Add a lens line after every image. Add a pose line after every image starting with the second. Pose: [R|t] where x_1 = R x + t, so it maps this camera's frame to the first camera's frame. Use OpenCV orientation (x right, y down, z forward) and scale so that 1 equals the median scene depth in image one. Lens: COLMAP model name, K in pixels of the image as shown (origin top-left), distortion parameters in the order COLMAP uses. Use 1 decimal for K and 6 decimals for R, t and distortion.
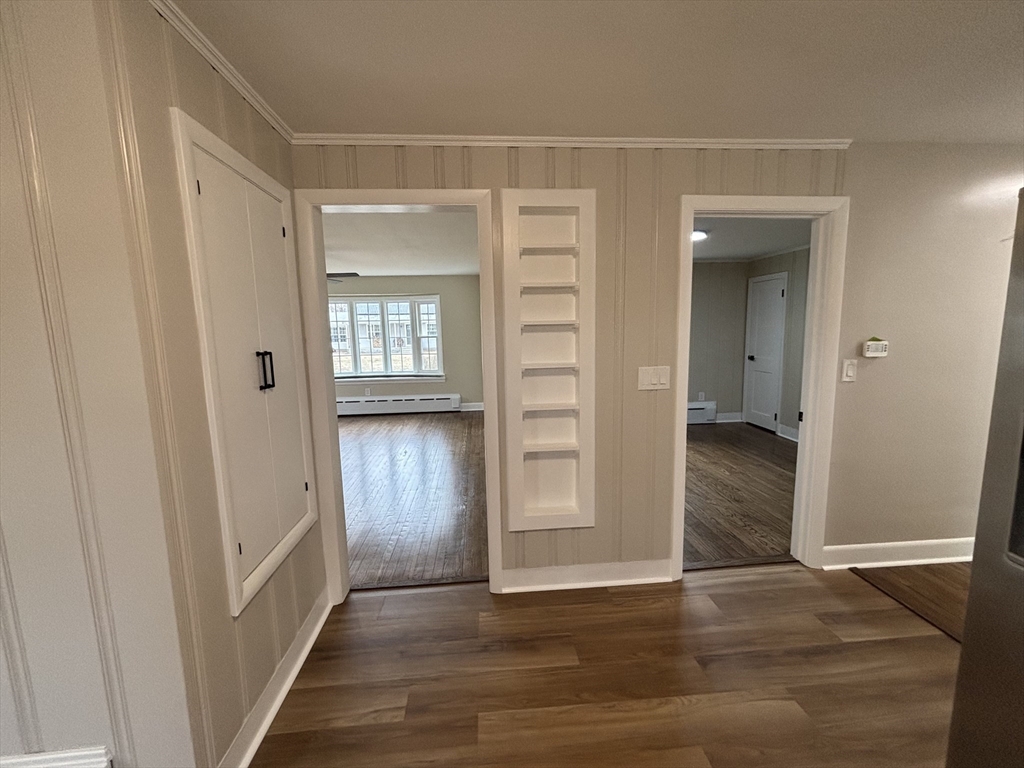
lens RADIAL K [[415.2, 0, 512.0], [0, 415.2, 383.3], [0, 0, 1]] dist [-0.000317, 0.001010]
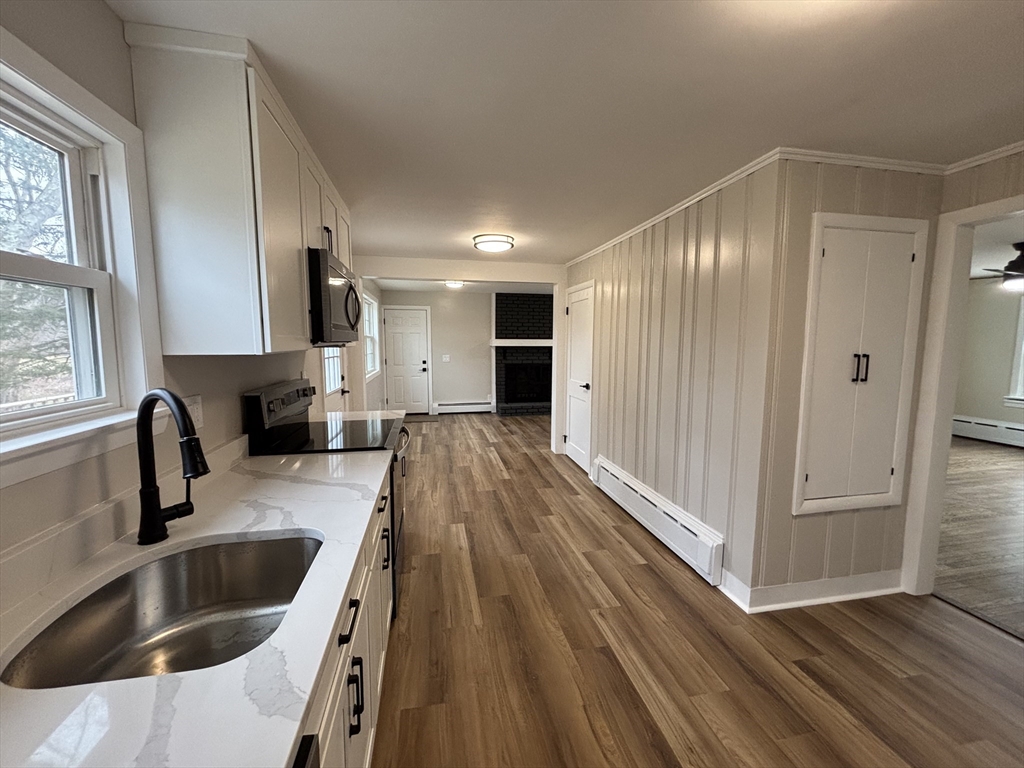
lens RADIAL K [[415.2, 0, 517.8], [0, 415.2, 384.8], [0, 0, 1]] dist [-0.000317, 0.001010]
pose [[0.128405, 0.125035, -0.983808, 0.370239], [-0.131821, 0.985370, 0.108028, 0.014909], [0.982922, 0.115815, 0.143009, -0.178421]]
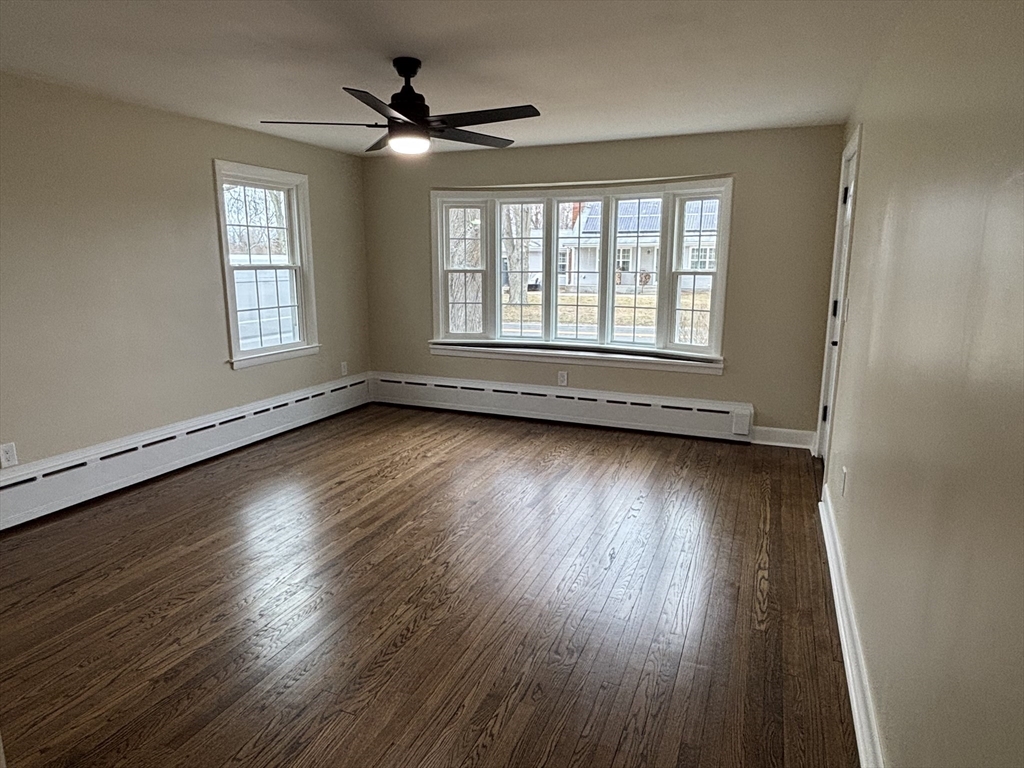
lens RADIAL K [[637.0, 0, 506.4], [0, 637.0, 383.3], [0, 0, 1]] dist [0.009473, -0.022848]
pose [[0.888899, 0.113469, -0.443829, -0.164530], [-0.083135, 0.992708, 0.087293, -0.098182], [0.450497, -0.040697, 0.891850, 0.737449]]
